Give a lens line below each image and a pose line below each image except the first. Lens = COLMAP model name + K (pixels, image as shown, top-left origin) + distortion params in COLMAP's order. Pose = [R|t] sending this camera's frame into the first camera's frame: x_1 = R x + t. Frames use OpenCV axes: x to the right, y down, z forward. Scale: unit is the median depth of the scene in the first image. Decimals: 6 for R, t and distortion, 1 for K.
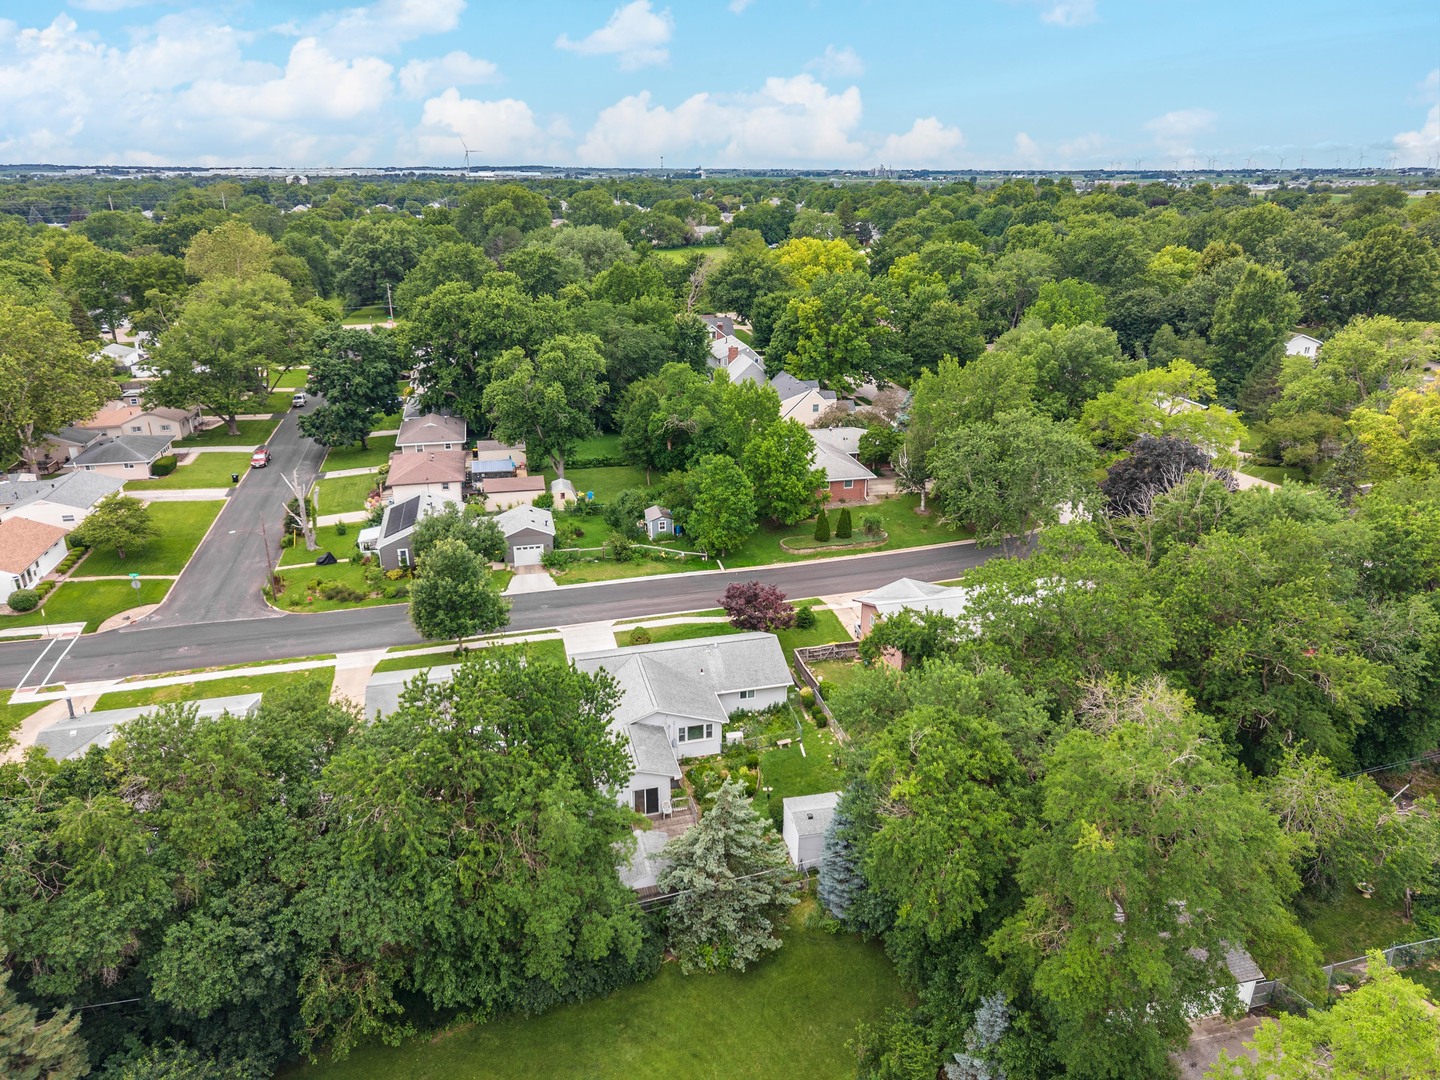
lens RADIAL K [[958.9, 0, 720.0], [0, 958.9, 540.0], [0, 0, 1]] dist [0.055643, -0.066433]
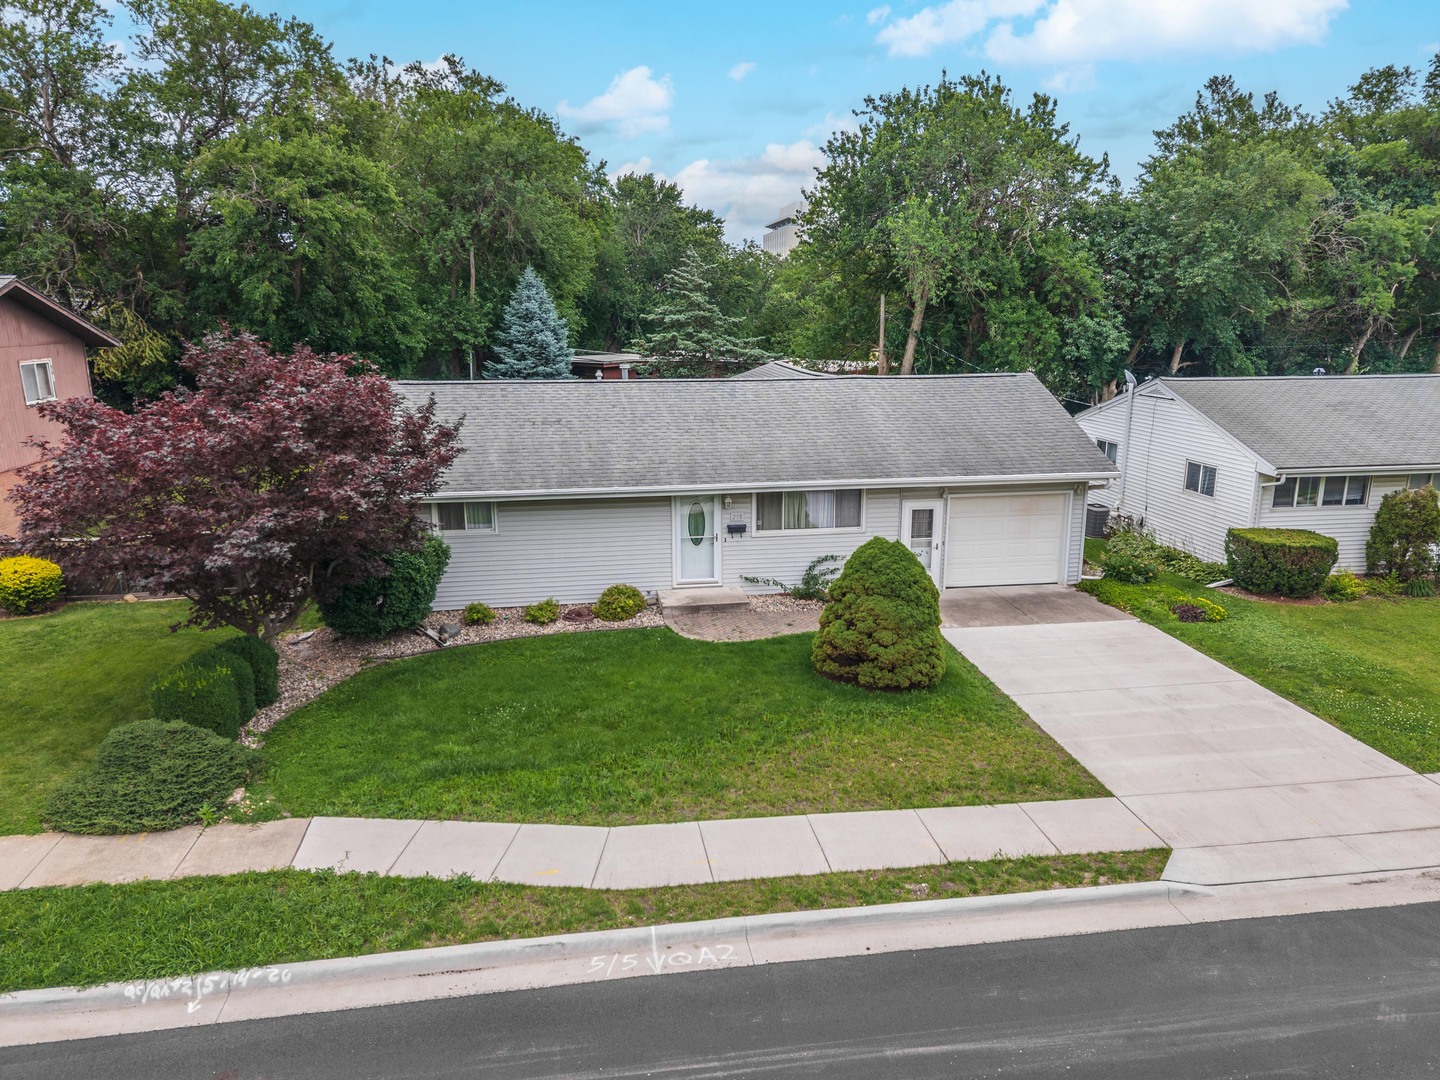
lens RADIAL K [[958.9, 0, 720.0], [0, 958.9, 540.0], [0, 0, 1]] dist [0.055643, -0.066433]
pose [[-0.994305, -0.019216, 0.104823, -0.079875], [0.042611, 0.829878, 0.556315, -0.022782], [-0.097681, 0.557614, -0.824333, 1.315881]]
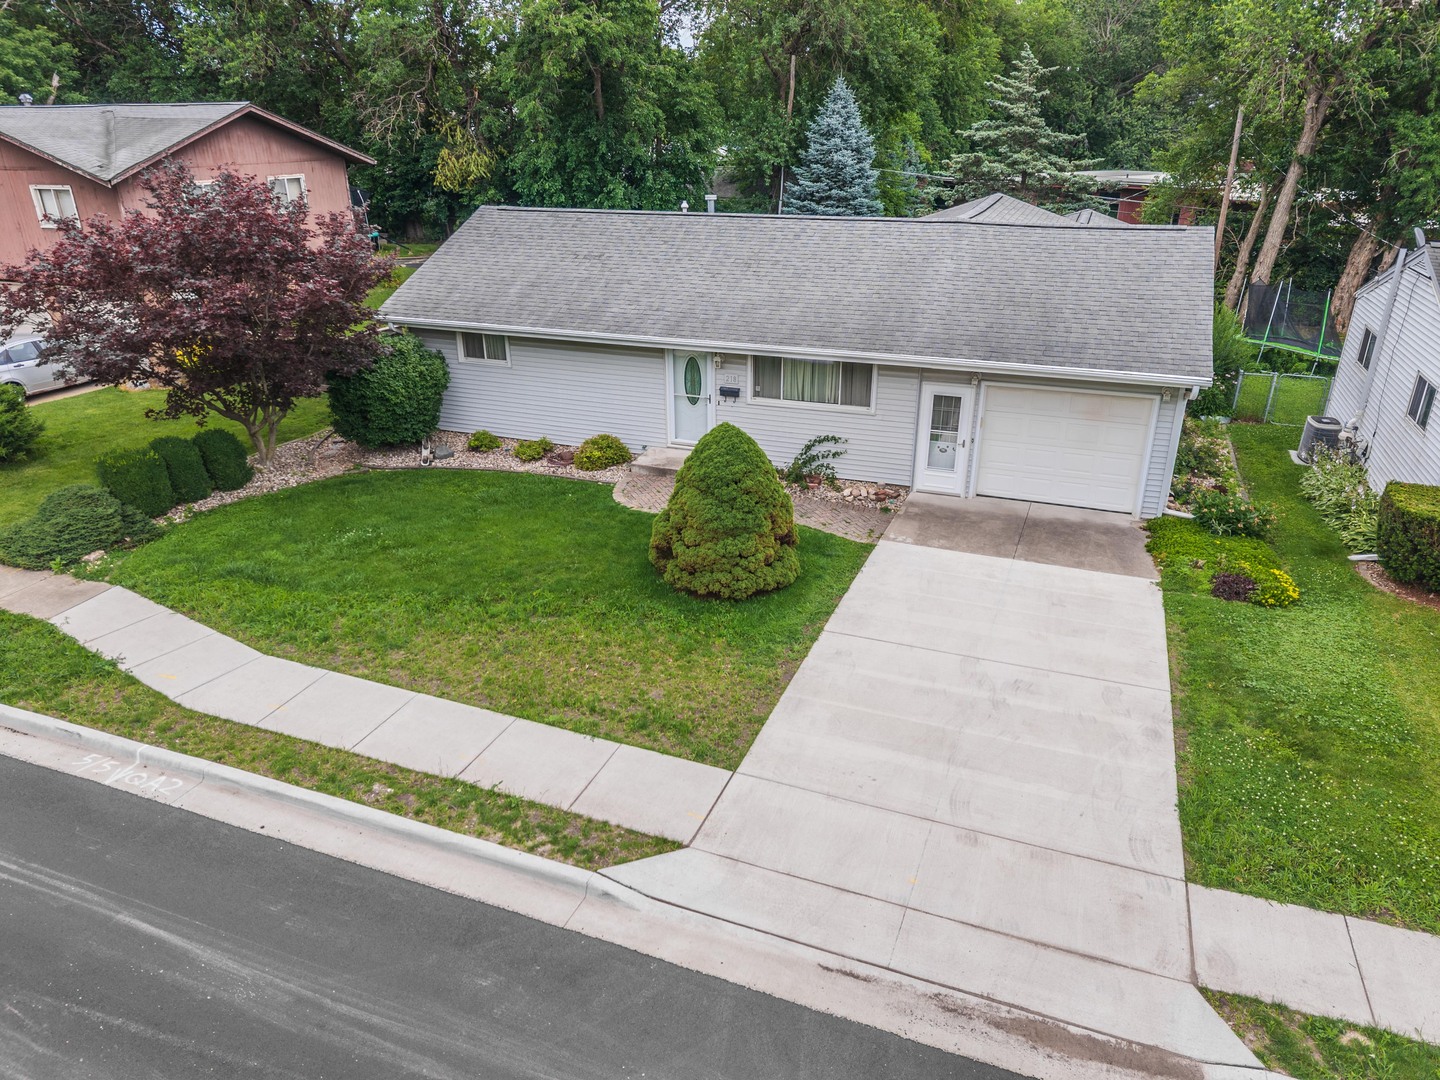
lens RADIAL K [[958.9, 0, 720.0], [0, 958.9, 540.0], [0, 0, 1]] dist [0.055643, -0.066433]
pose [[-0.811806, -0.227123, 0.537947, -0.200277], [0.210863, 0.745068, 0.632780, -0.002777], [-0.544526, 0.627127, -0.556959, 1.251684]]
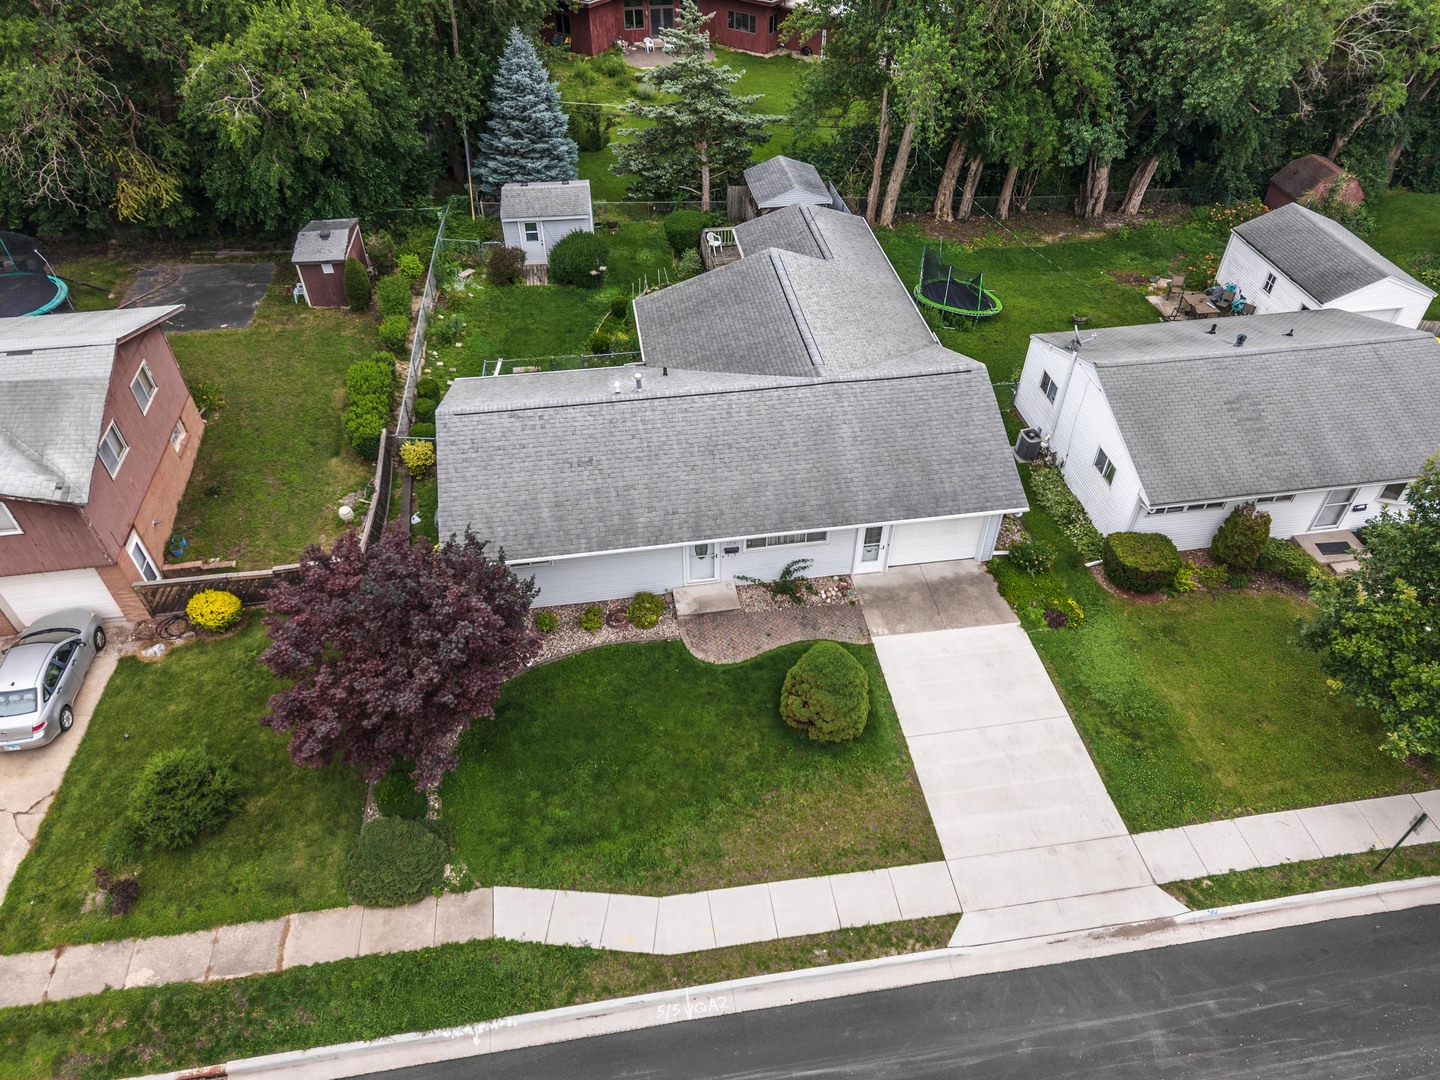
lens RADIAL K [[958.9, 0, 720.0], [0, 958.9, 540.0], [0, 0, 1]] dist [0.055643, -0.066433]
pose [[-0.994581, -0.069142, 0.077639, -0.079375], [0.038403, 0.449643, 0.892382, -0.202769], [-0.096611, 0.890528, -0.444551, 1.244287]]
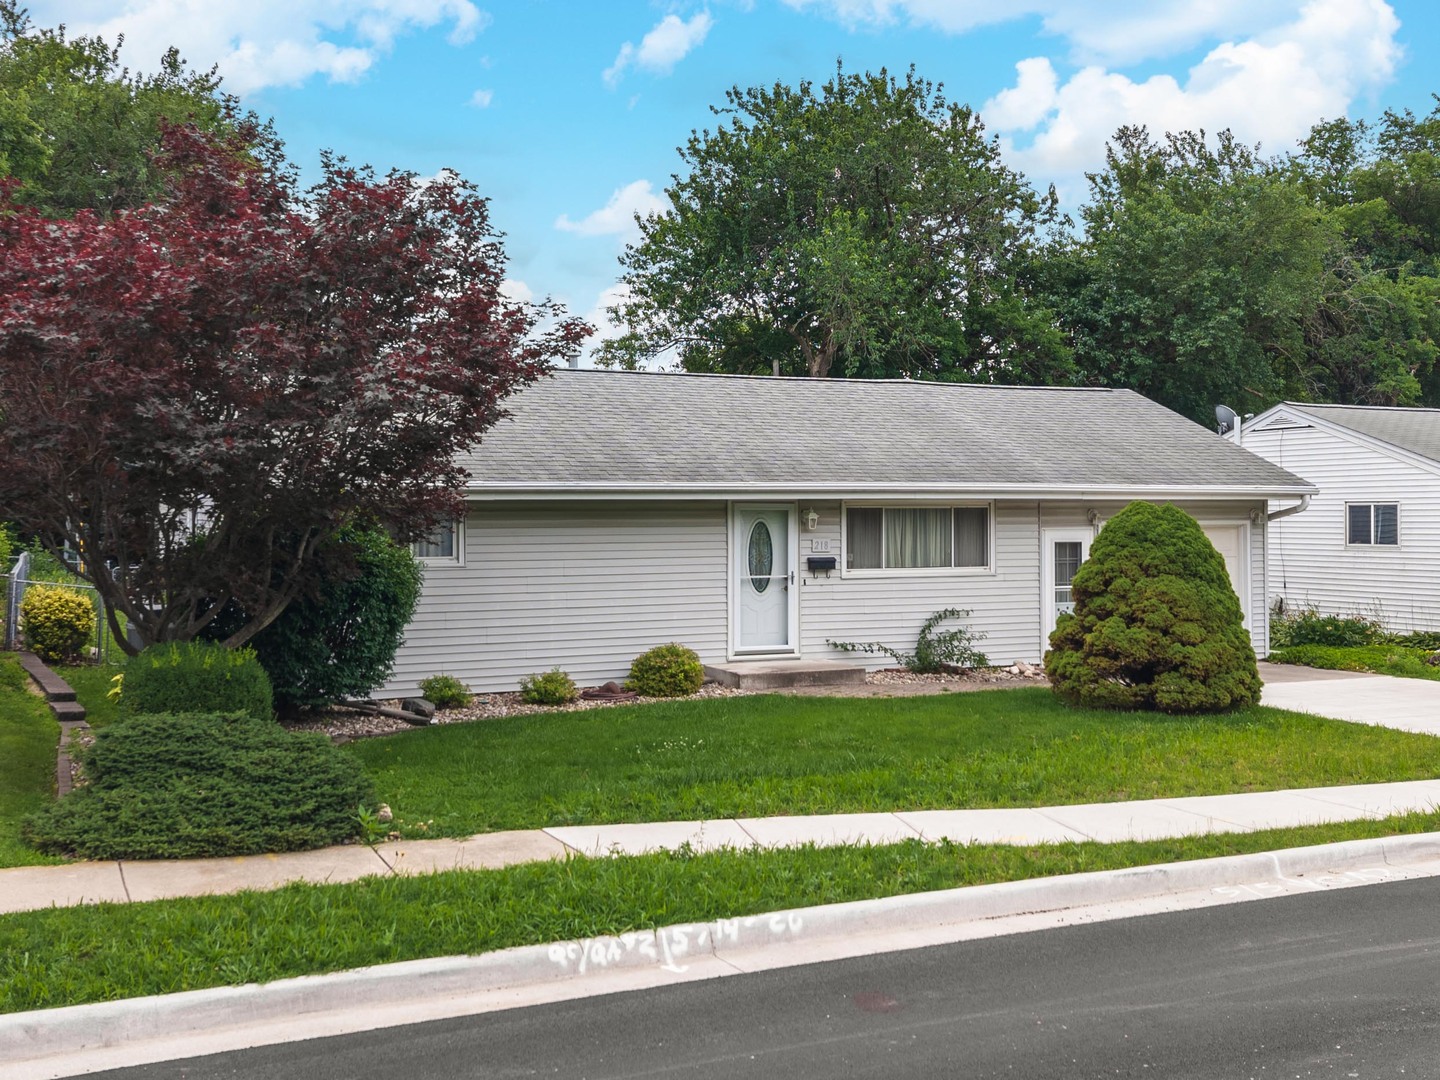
lens RADIAL K [[1580.5, 0, 733.4], [0, 1580.5, 501.0], [0, 0, 1]] dist [0.018829, -0.005870]
pose [[-0.984425, 0.002302, -0.175792, 0.012676], [-0.058144, 0.939383, 0.337904, 0.021214], [0.165914, 0.342863, -0.924618, 1.347625]]
